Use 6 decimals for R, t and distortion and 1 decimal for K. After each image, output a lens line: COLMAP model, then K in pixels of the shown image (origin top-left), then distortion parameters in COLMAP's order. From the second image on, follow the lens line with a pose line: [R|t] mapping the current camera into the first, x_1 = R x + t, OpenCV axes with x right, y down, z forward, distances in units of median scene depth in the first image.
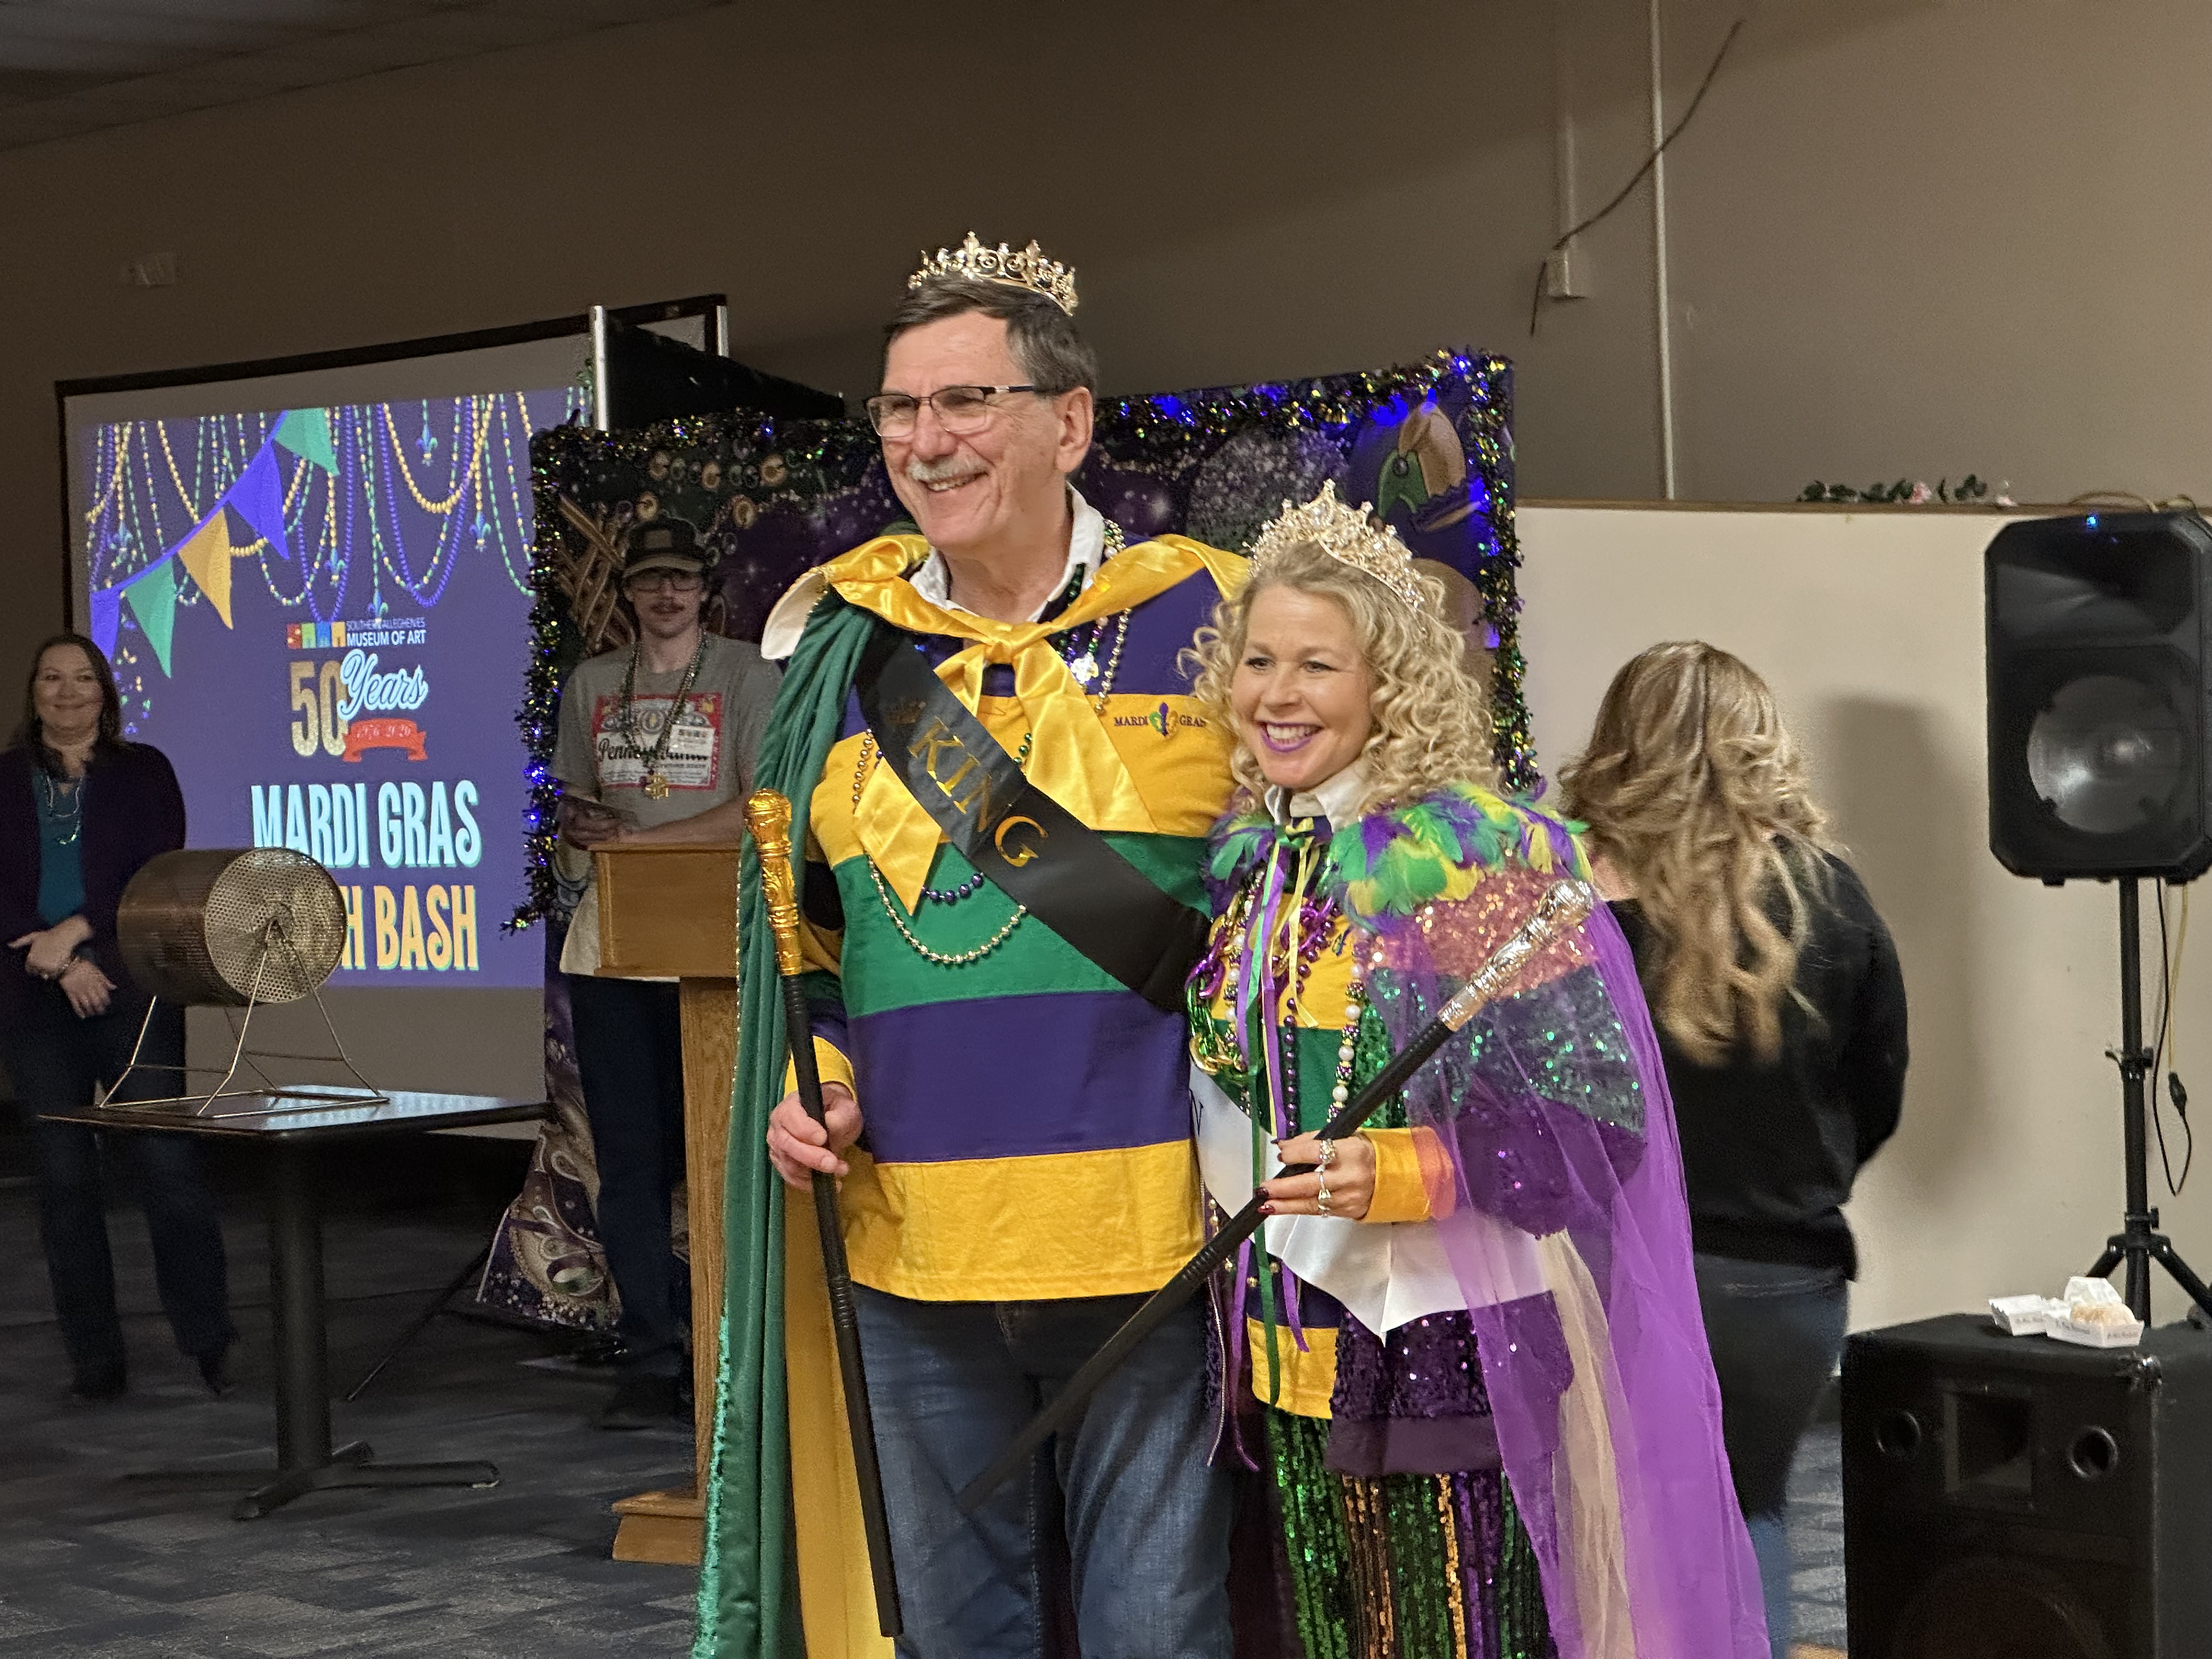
lens RADIAL K [[4881.4, 0, 1102.0], [0, 4881.4, 830.5], [0, 0, 1]] dist [0.009410, 0.000000]
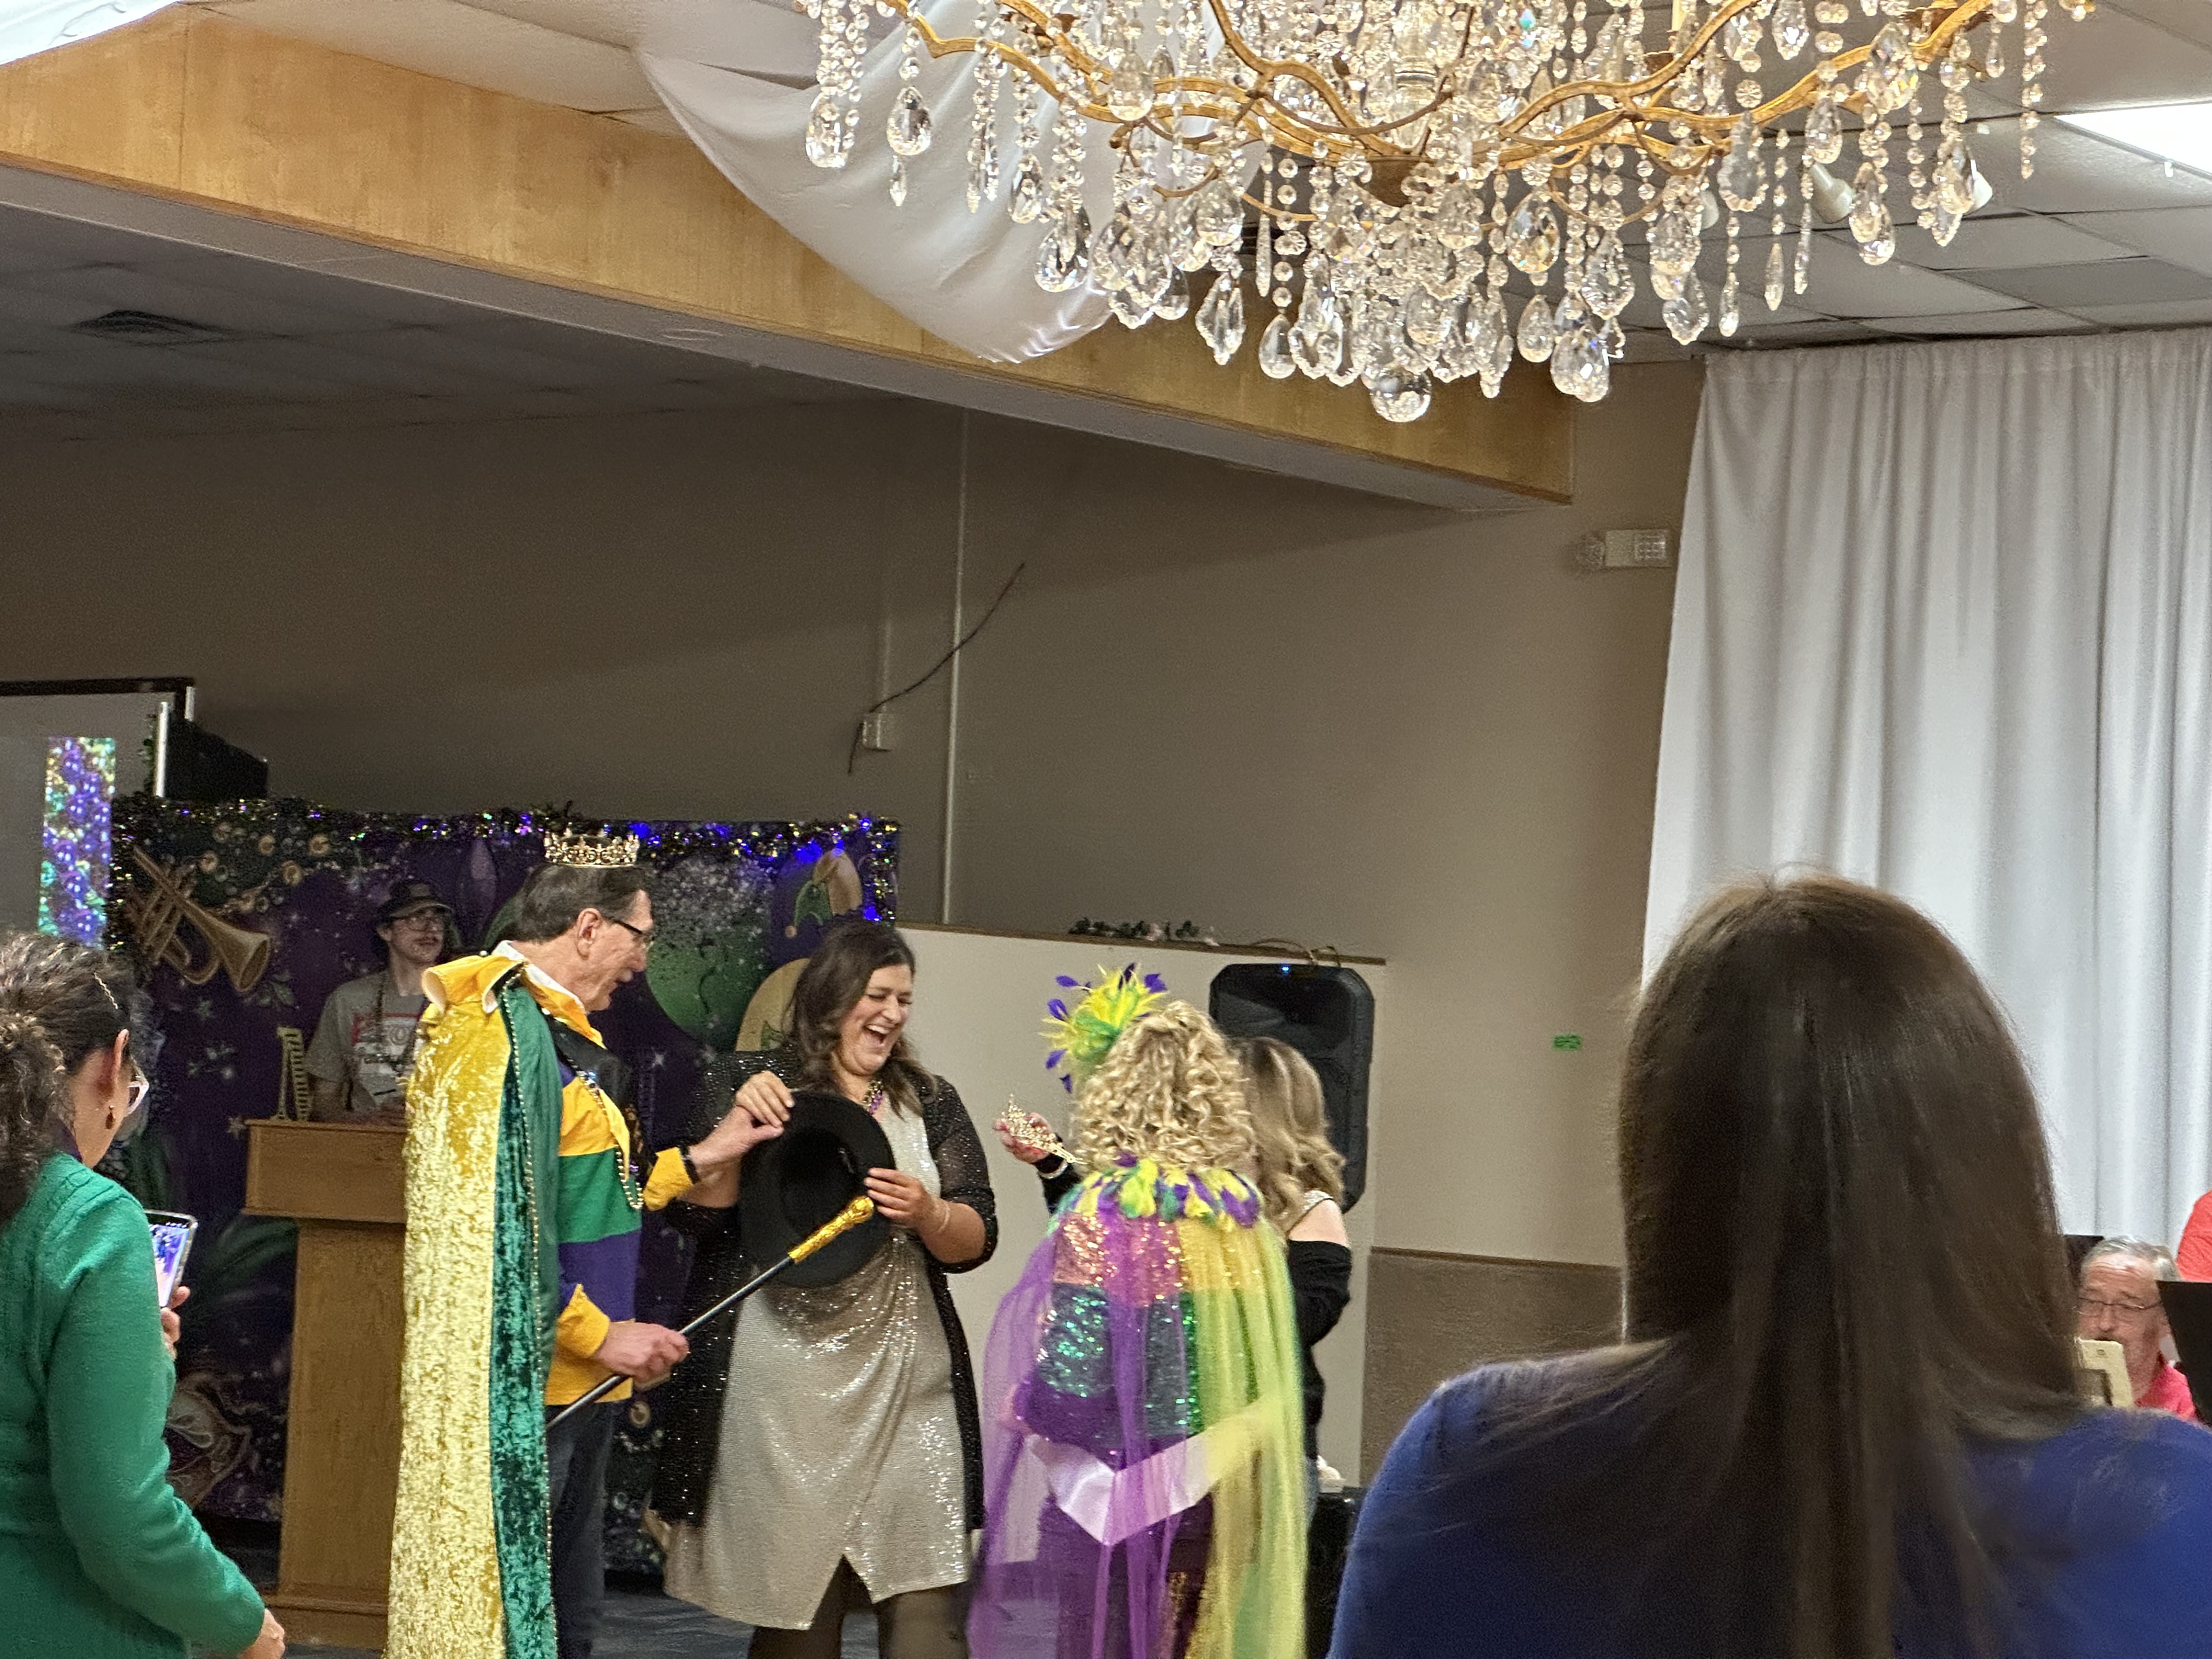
lens RADIAL K [[4881.4, 0, 1104.2], [0, 4881.4, 823.4], [0, 0, 1]] dist [0.009410, 0.000000]
pose [[0.978358, 0.084762, 0.188764, -0.112491], [-0.071704, 0.994604, -0.074974, 0.005591], [-0.194100, 0.059816, 0.979156, -0.365539]]
